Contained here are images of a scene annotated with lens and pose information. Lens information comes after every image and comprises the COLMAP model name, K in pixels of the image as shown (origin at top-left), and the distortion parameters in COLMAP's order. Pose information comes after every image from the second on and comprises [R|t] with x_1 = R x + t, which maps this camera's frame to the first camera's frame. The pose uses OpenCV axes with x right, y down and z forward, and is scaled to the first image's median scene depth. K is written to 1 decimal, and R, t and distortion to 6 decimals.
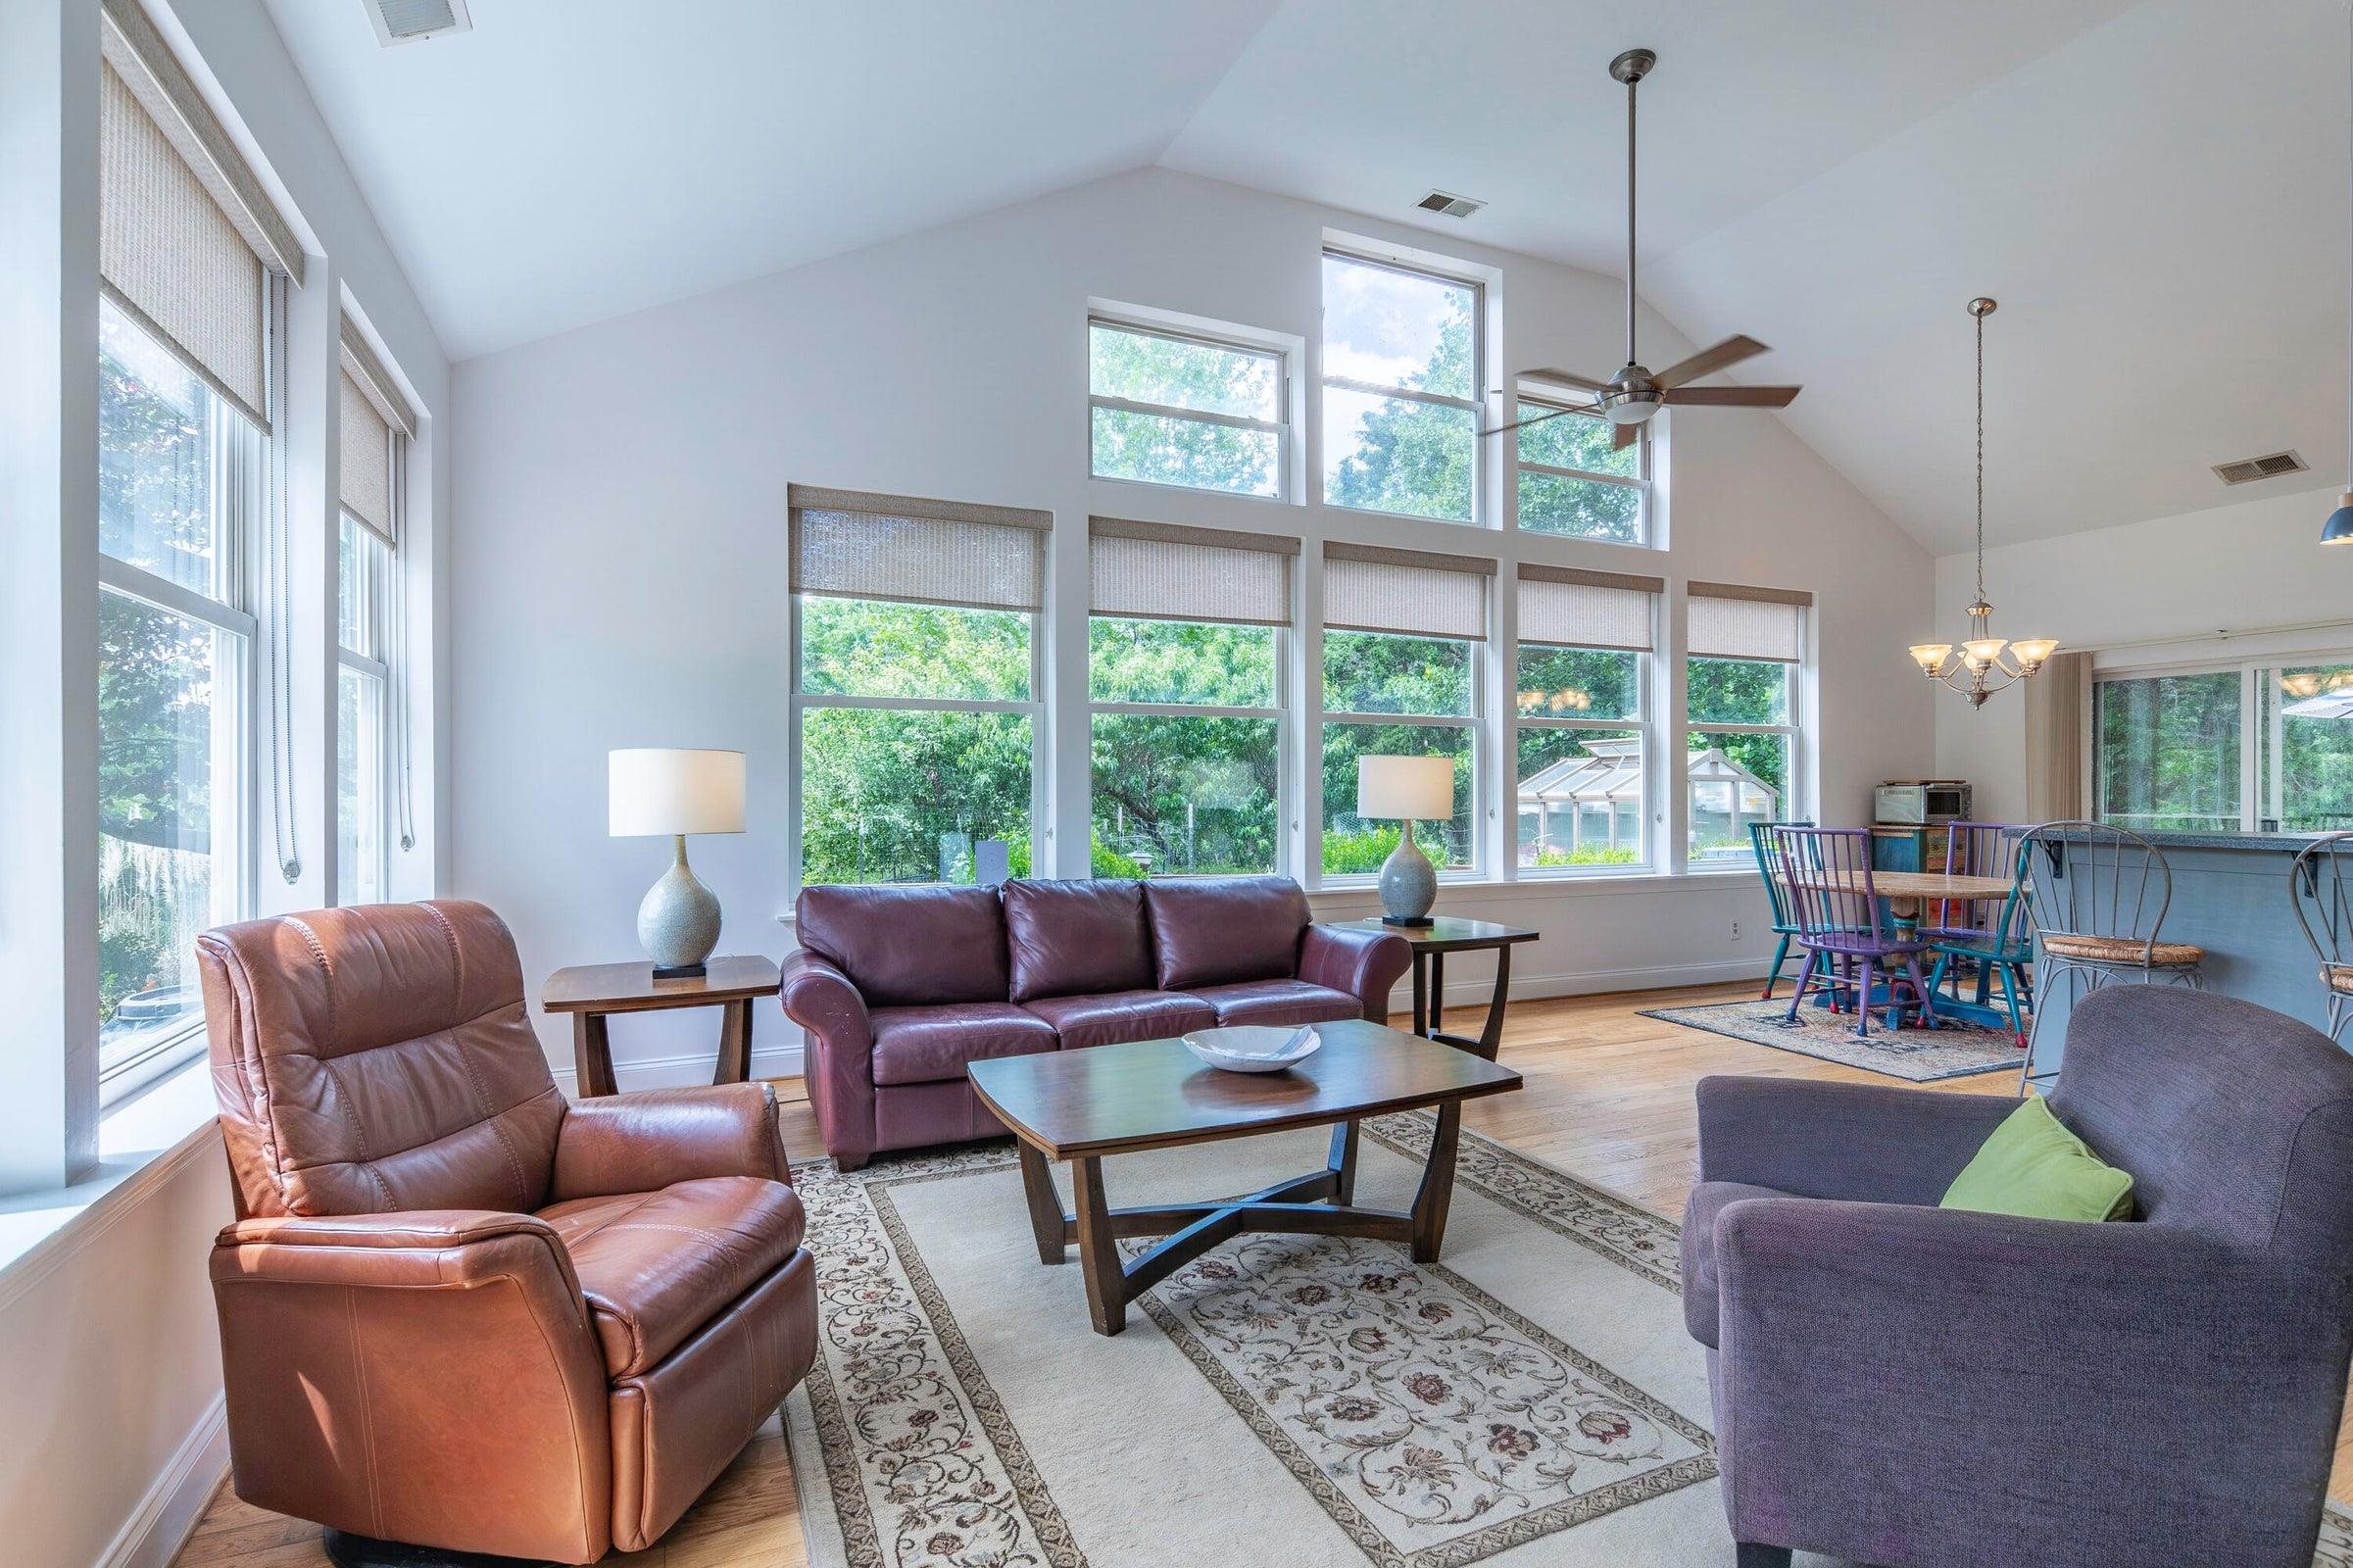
lens RADIAL K [[1117.9, 0, 1159.8], [0, 1117.9, 783.2], [0, 0, 1]] dist [-0.001648, 0.000731]
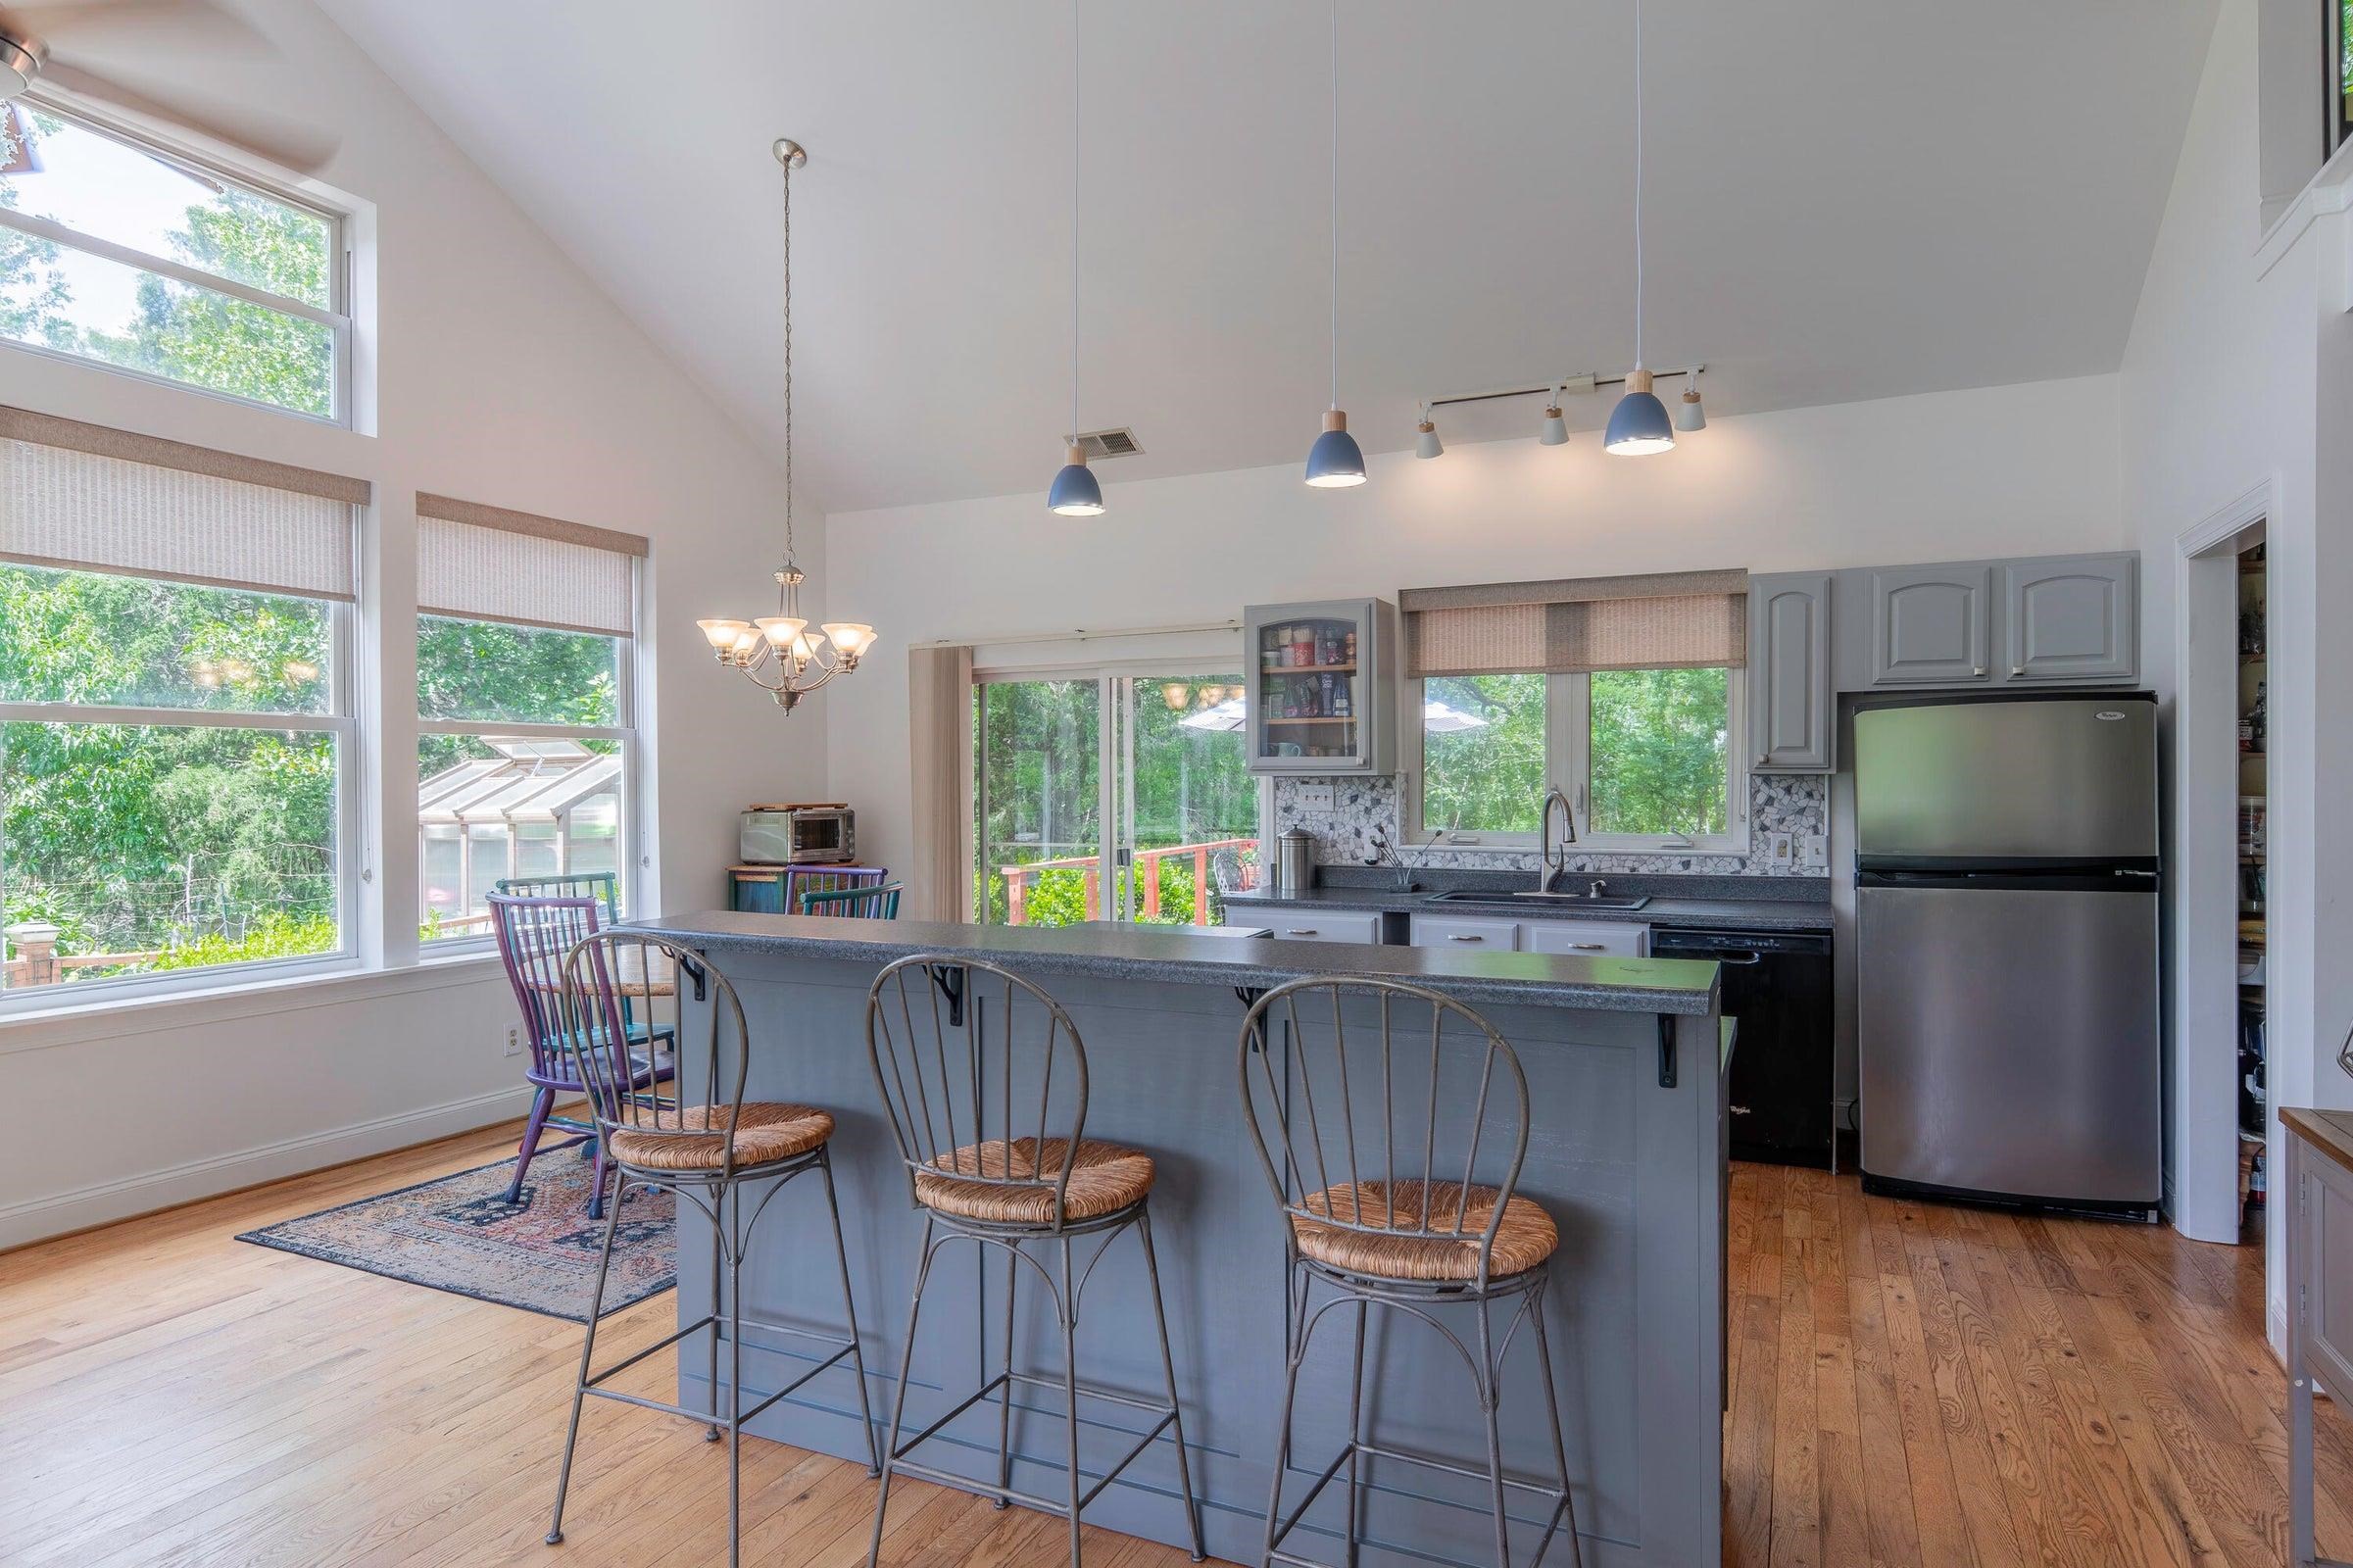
lens RADIAL K [[1348.9, 0, 1212.6], [0, 1348.9, 780.9], [0, 0, 1]] dist [0.002583, -0.000565]
pose [[0.737109, -0.004671, 0.675757, 0.350590], [0.005048, 0.999986, 0.001406, -0.022793], [-0.675755, 0.002375, 0.737123, 0.176911]]
